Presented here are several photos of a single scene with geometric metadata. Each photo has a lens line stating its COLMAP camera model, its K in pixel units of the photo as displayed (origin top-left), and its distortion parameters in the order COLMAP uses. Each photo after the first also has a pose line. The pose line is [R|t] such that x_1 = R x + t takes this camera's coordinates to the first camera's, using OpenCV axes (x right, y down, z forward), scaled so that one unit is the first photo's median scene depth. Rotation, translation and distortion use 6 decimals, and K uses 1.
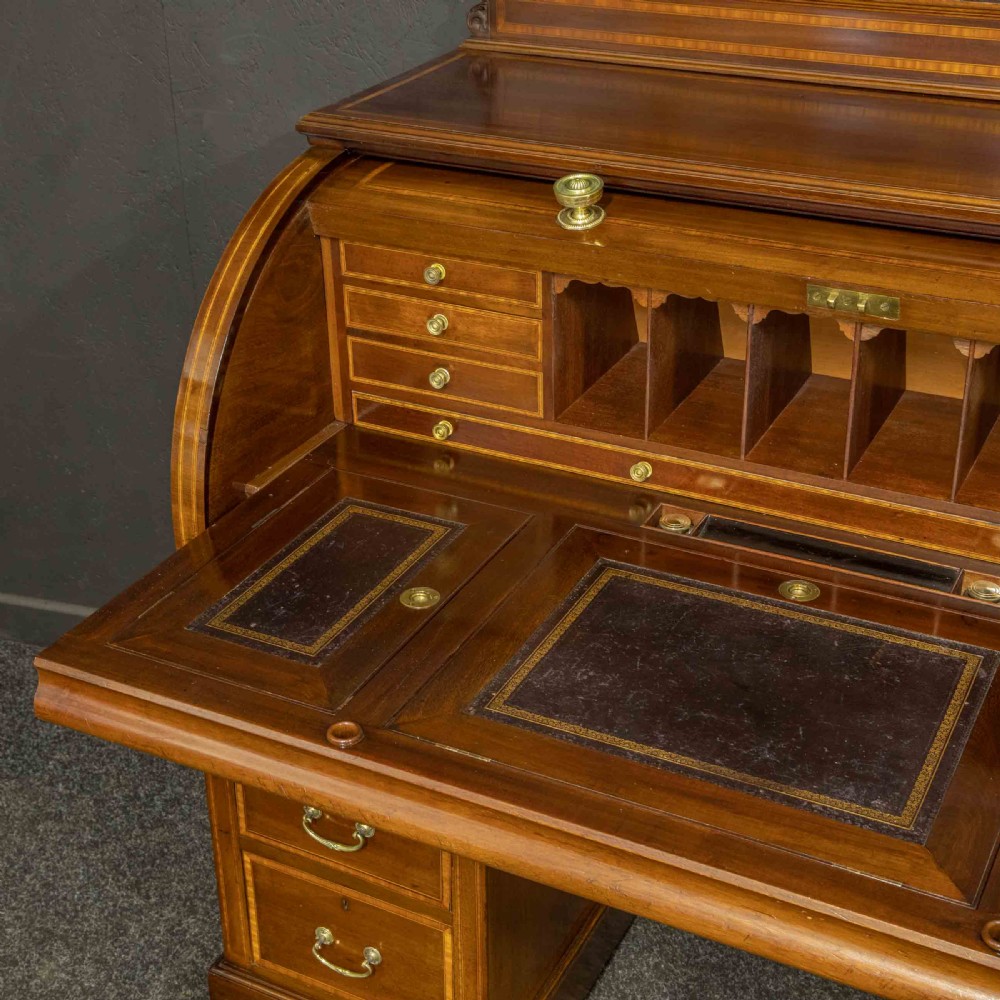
lens RADIAL K [[1596.9, 0, 500.0], [0, 1596.9, 500.0], [0, 0, 1]] dist [-0.001353, 0.073263]
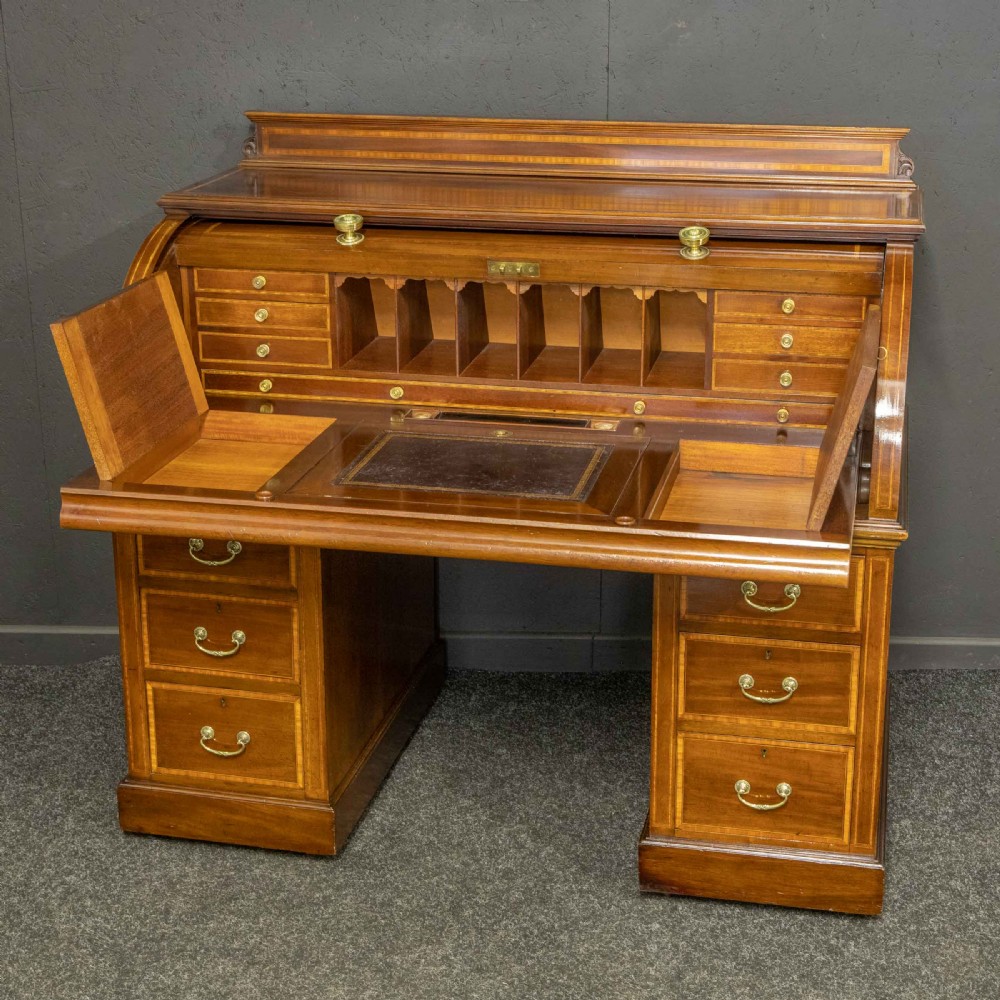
lens RADIAL K [[1731.9, 0, 530.9], [0, 1731.9, 479.9], [0, 0, 1]] dist [-0.012744, 0.076840]
pose [[0.965447, -0.067478, 0.251713, -0.235902], [0.109173, 0.981778, -0.155543, 0.367566], [-0.236630, 0.177649, 0.955221, -0.726965]]
